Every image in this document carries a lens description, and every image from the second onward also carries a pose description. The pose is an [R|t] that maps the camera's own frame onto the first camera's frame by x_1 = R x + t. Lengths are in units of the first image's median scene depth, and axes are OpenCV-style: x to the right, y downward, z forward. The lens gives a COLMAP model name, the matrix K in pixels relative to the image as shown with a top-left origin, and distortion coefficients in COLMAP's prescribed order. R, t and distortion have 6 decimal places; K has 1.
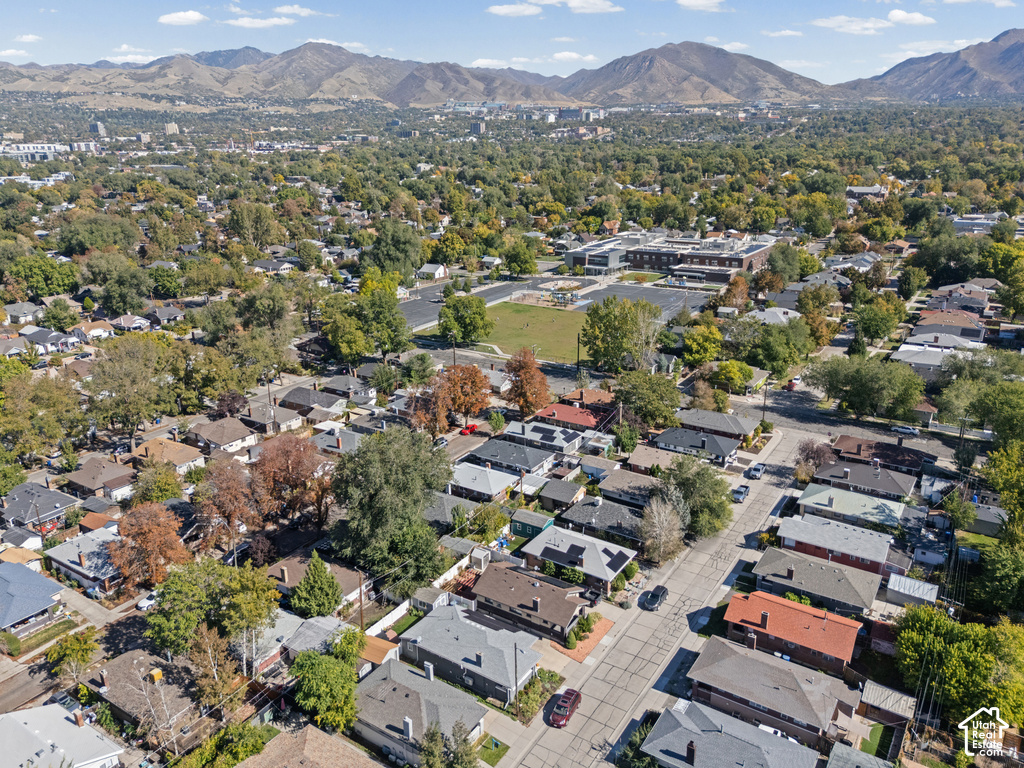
lens RADIAL K [[759.6, 0, 511.9], [0, 759.6, 379.4], [0, 0, 1]] dist [0.050614, -0.037825]
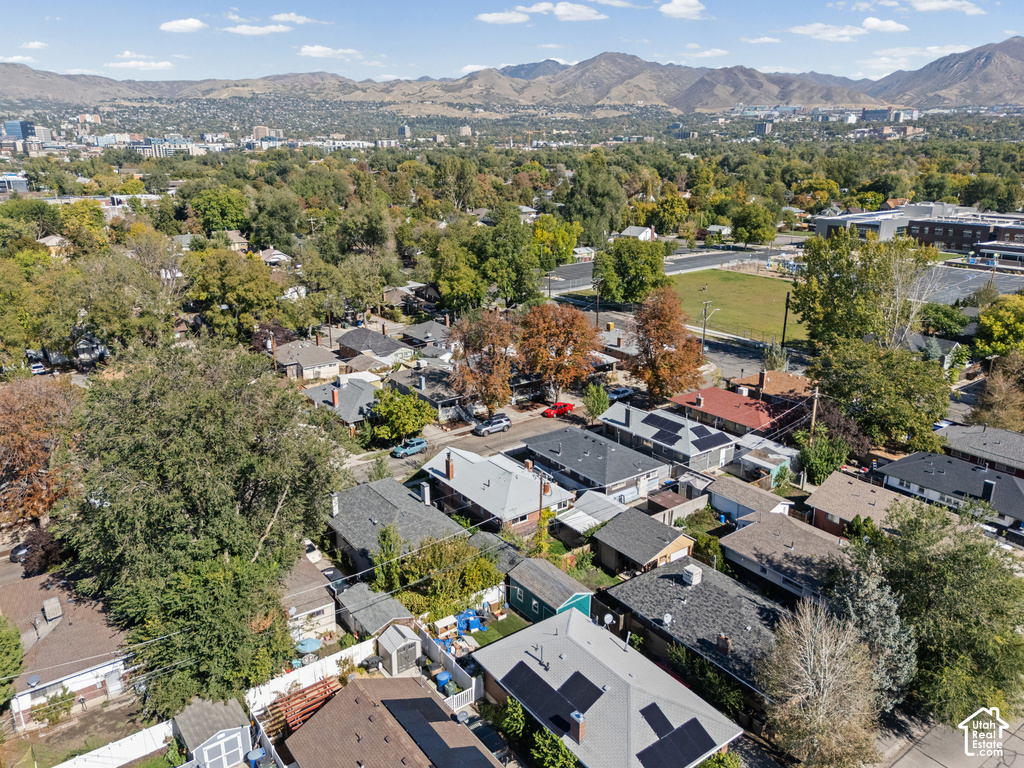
lens RADIAL K [[759.6, 0, 514.0], [0, 759.6, 373.8], [0, 0, 1]] dist [0.050614, -0.037825]
pose [[0.938325, 0.111300, -0.327349, 0.058448], [-0.118173, 0.992992, -0.001113, 0.022127], [0.324931, 0.039728, 0.944903, 0.212125]]
